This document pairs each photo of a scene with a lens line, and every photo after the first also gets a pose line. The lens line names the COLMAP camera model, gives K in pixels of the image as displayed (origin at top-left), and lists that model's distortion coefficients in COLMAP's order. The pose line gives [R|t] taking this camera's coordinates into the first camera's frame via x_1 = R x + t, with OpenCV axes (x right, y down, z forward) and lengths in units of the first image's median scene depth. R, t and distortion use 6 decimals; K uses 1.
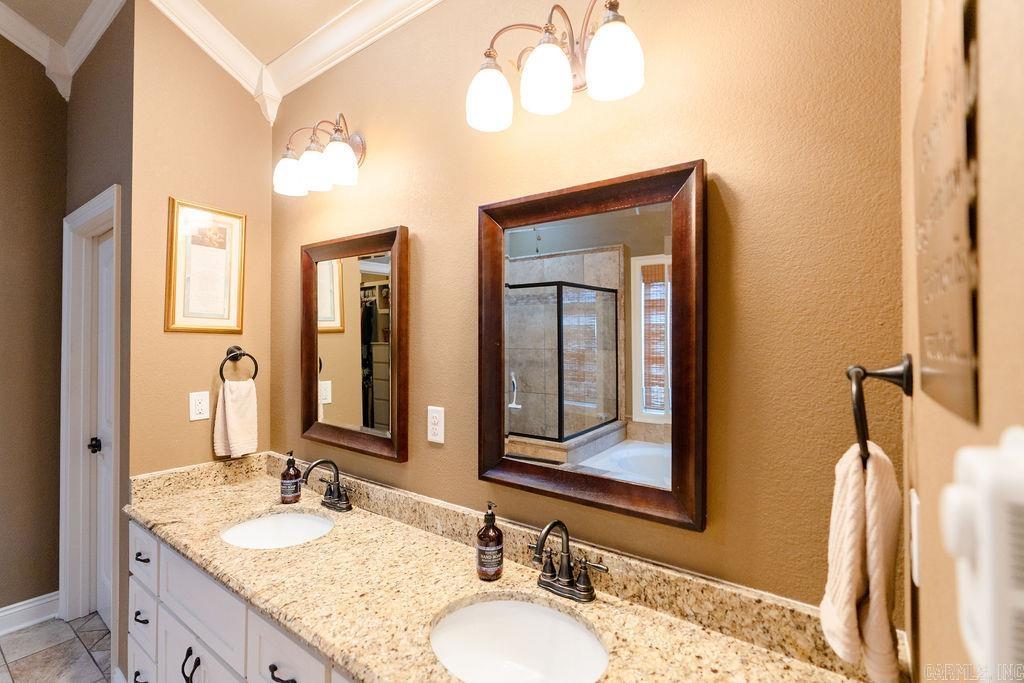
lens RADIAL K [[454.5, 0, 501.9], [0, 454.5, 339.1], [0, 0, 1]] dist [-0.002127, 0.000265]
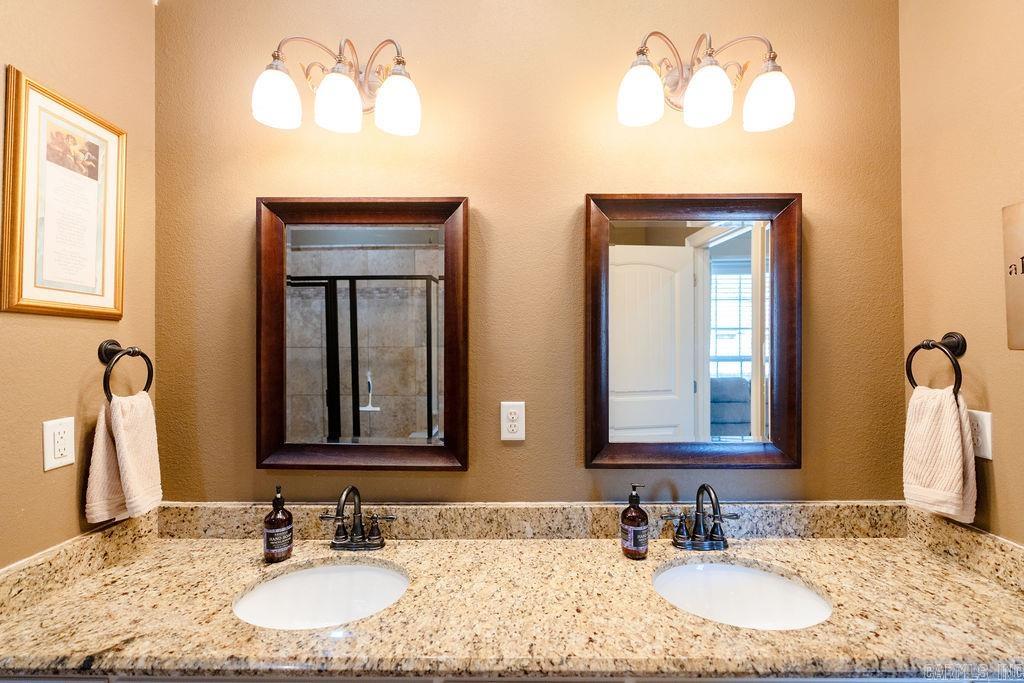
lens RADIAL K [[454.5, 0, 503.3], [0, 454.5, 335.8], [0, 0, 1]] dist [-0.002127, 0.000265]
pose [[0.816524, 0.000763, 0.577311, -0.611425], [0.004685, 0.999957, -0.007949, 0.021196], [-0.577293, 0.009195, 0.816485, 0.230727]]
